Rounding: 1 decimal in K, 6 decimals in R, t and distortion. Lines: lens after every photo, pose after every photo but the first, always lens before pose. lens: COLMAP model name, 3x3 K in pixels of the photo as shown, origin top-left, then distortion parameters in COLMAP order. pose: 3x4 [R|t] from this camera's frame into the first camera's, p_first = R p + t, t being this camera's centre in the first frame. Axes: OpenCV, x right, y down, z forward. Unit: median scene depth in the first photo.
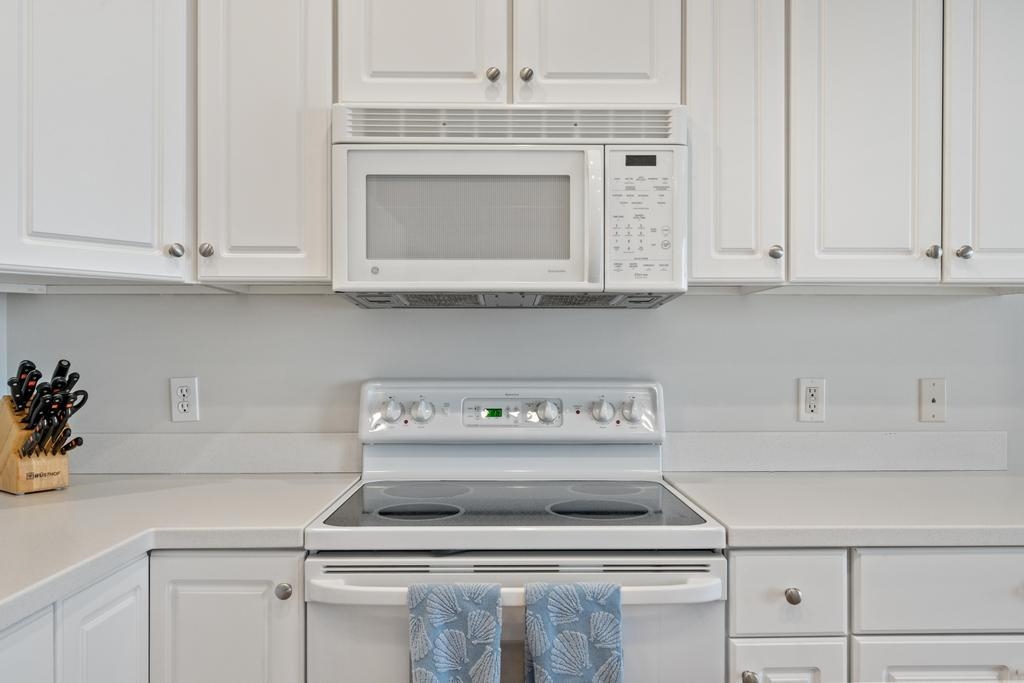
lens RADIAL K [[788.9, 0, 511.6], [0, 788.9, 344.2], [0, 0, 1]] dist [0.012069, 0.002005]
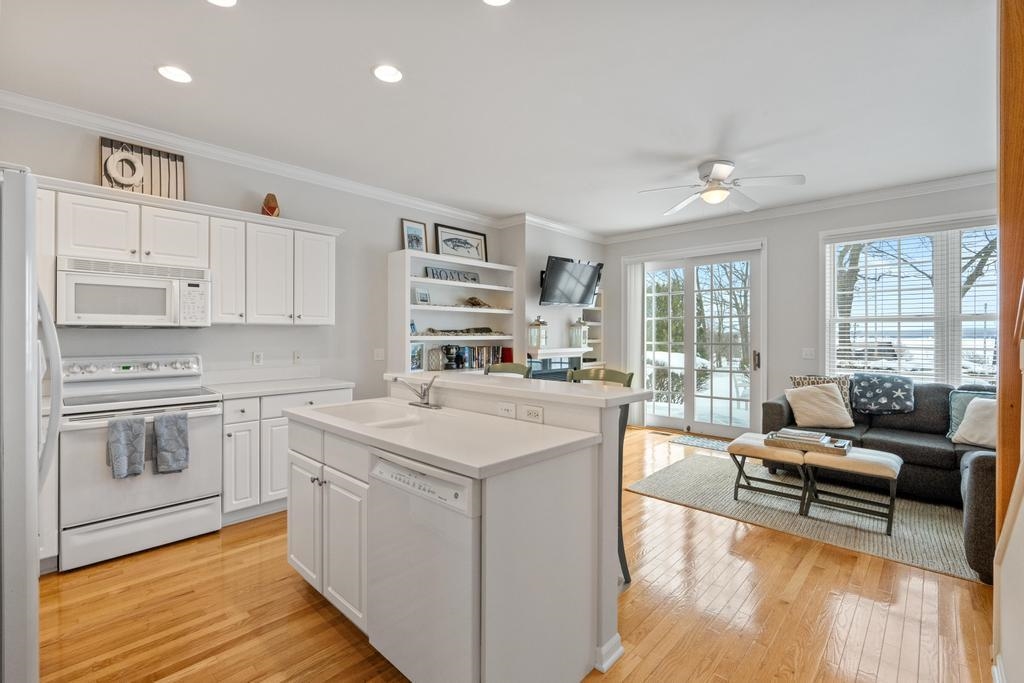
lens RADIAL K [[450.9, 0, 511.0], [0, 450.9, 334.6], [0, 0, 1]] dist [-0.001211, -0.000301]
pose [[0.697406, 0.000460, 0.716676, -0.245851], [-0.010225, 0.999904, 0.009308, -0.064074], [-0.716604, -0.013819, 0.697344, -1.188056]]
